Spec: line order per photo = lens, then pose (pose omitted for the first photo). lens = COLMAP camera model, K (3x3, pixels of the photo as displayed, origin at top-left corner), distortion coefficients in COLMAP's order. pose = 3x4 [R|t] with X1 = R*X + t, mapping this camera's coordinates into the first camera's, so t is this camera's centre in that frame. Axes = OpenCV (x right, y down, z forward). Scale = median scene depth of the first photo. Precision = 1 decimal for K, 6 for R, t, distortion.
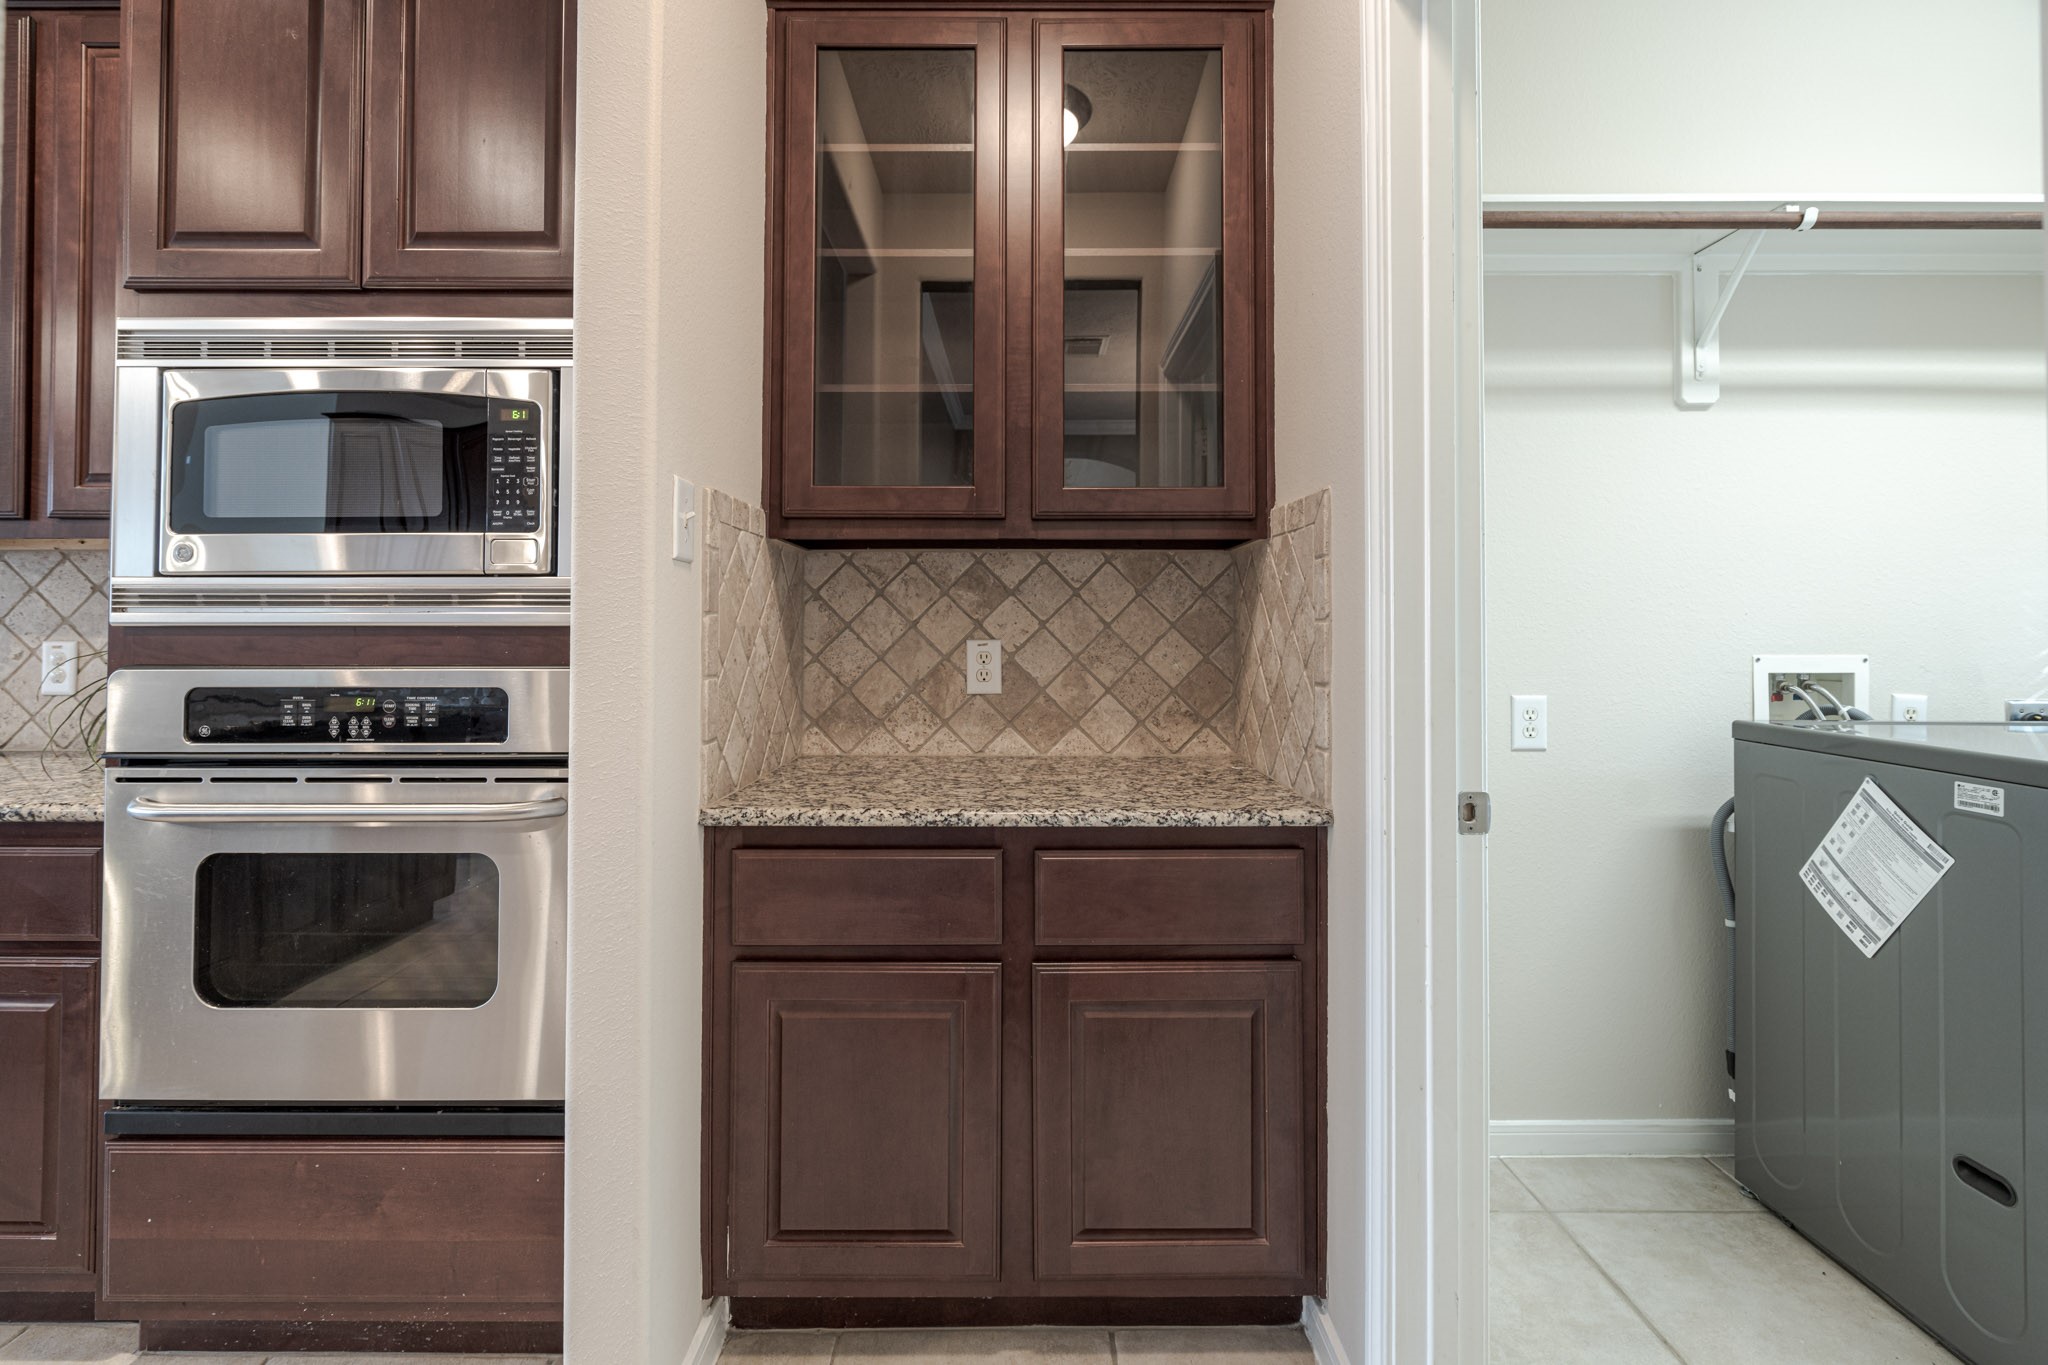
lens RADIAL K [[944.6, 0, 1030.0], [0, 944.6, 618.6], [0, 0, 1]] dist [-0.003815, 0.000419]
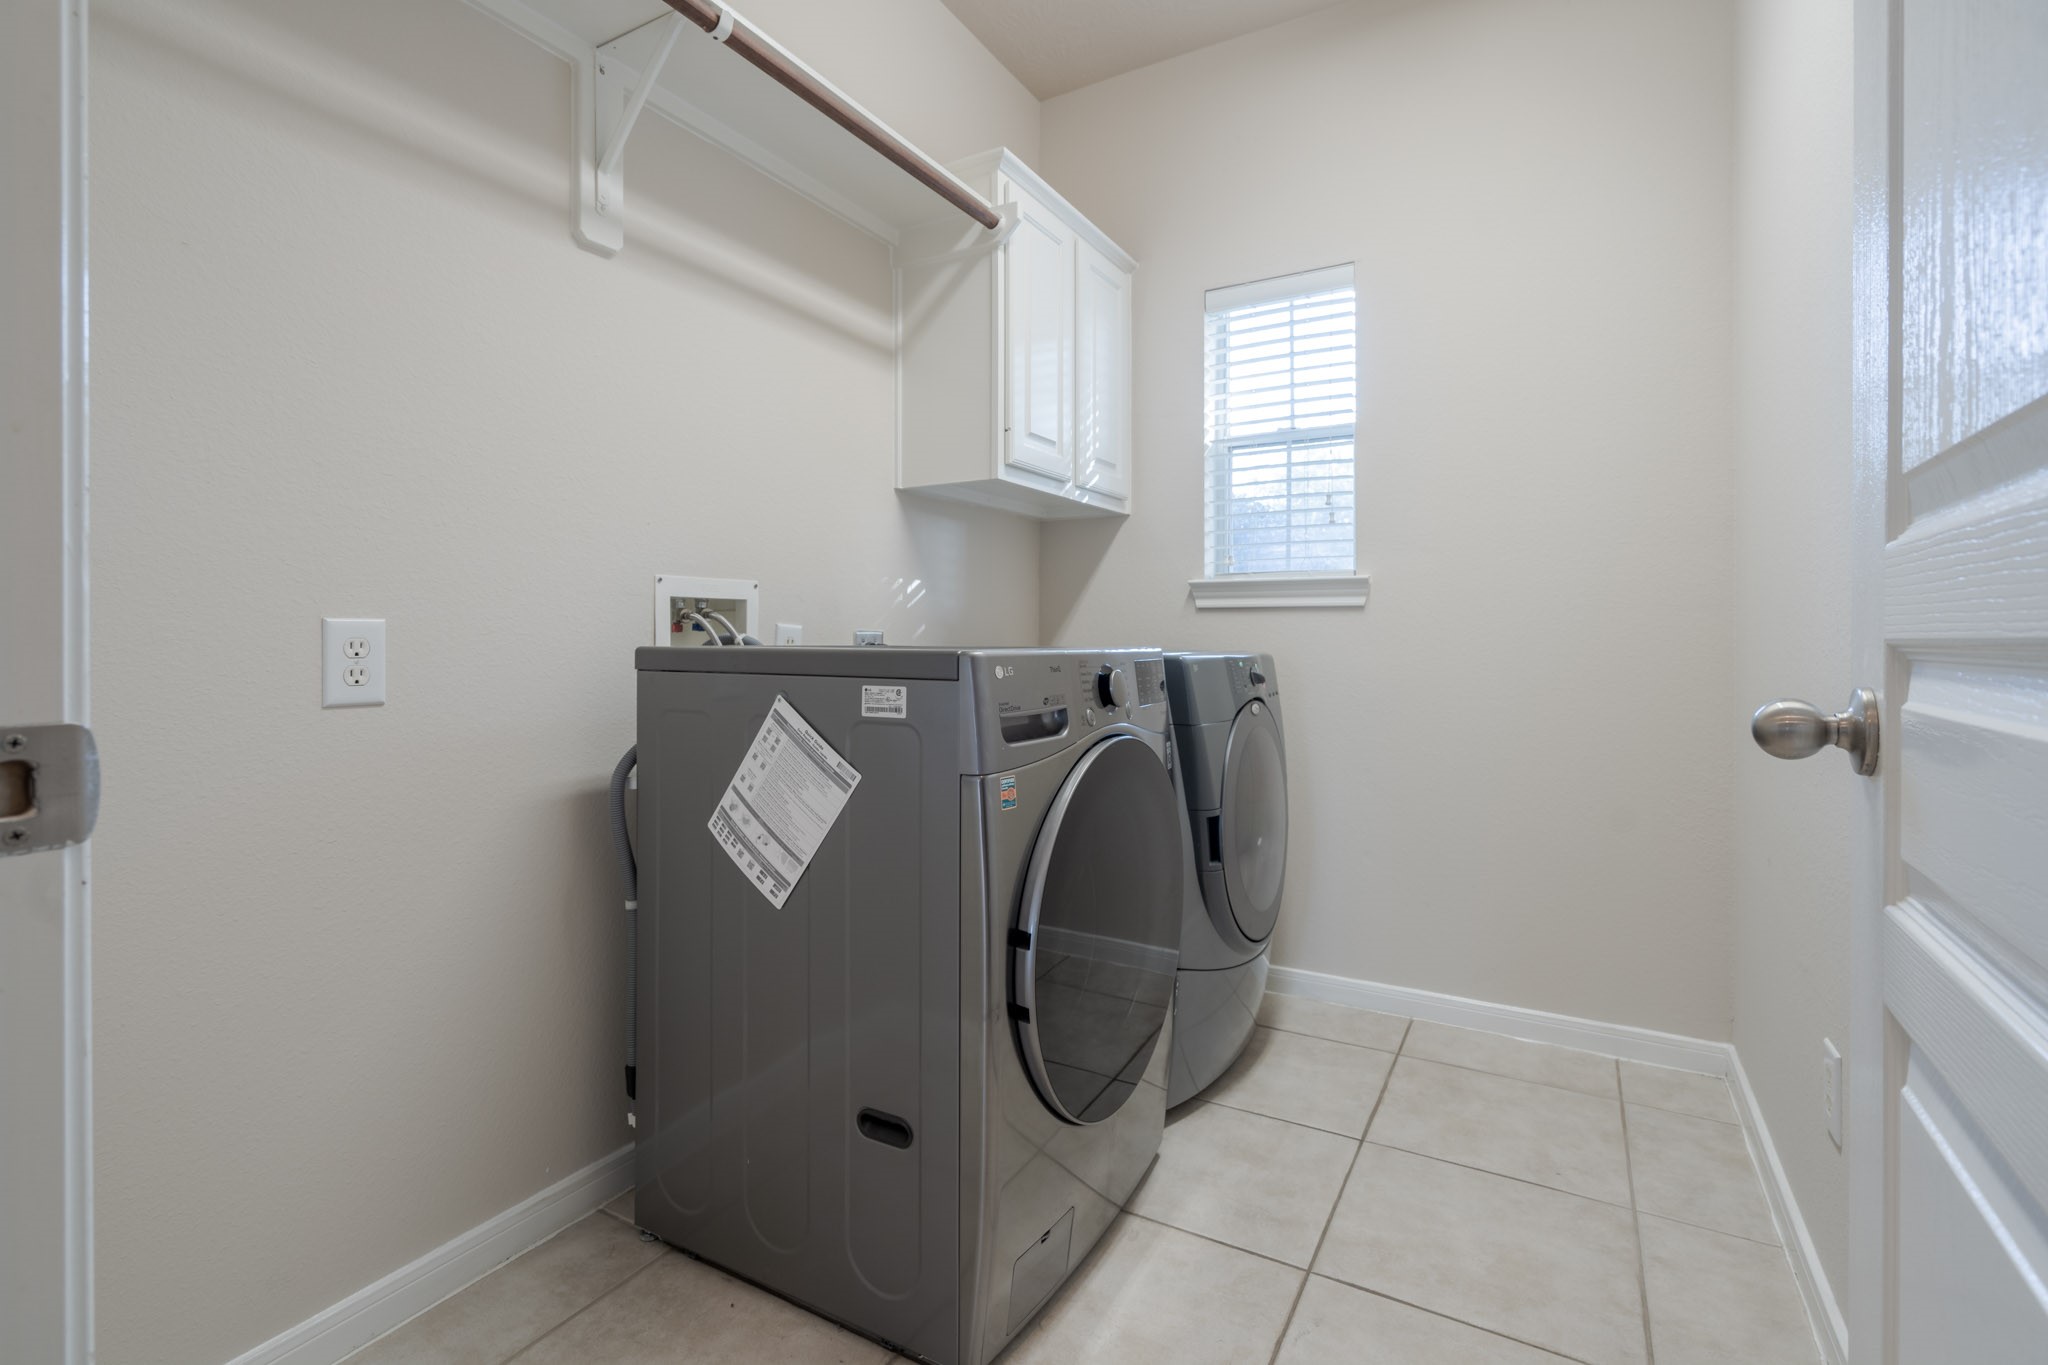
lens RADIAL K [[944.6, 0, 1018.9], [0, 944.6, 638.1], [0, 0, 1]] dist [-0.003815, 0.000419]
pose [[0.498546, -0.000909, 0.866863, 0.231358], [-0.011781, 0.999900, 0.007824, 0.094531], [-0.866783, -0.014113, 0.498485, 0.344183]]
